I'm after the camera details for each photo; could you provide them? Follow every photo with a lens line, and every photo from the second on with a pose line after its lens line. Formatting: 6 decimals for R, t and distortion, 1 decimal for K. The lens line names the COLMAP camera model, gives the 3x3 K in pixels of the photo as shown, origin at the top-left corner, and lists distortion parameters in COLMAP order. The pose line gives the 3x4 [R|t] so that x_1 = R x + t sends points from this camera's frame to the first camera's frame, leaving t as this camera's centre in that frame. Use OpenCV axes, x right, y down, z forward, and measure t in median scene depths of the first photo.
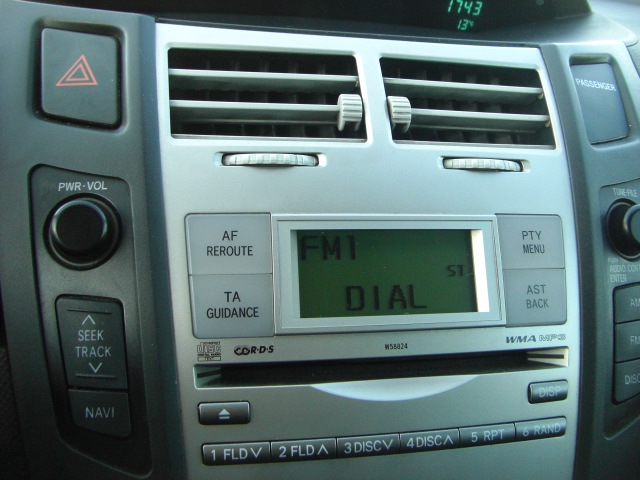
lens RADIAL K [[709.7, 0, 343.4], [0, 709.7, 203.8], [0, 0, 1]] dist [-0.131703, 0.000000]
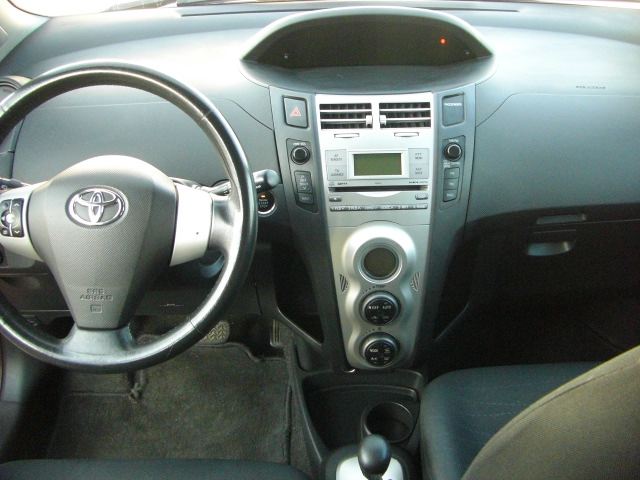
lens RADIAL K [[709.7, 0, 324.8], [0, 709.7, 211.5], [0, 0, 1]] dist [-0.131703, 0.000000]
pose [[0.970983, 0.007602, -0.239028, 0.692250], [0.029232, 0.988227, 0.150177, -0.231992], [0.237356, -0.152807, 0.959329, -2.733996]]
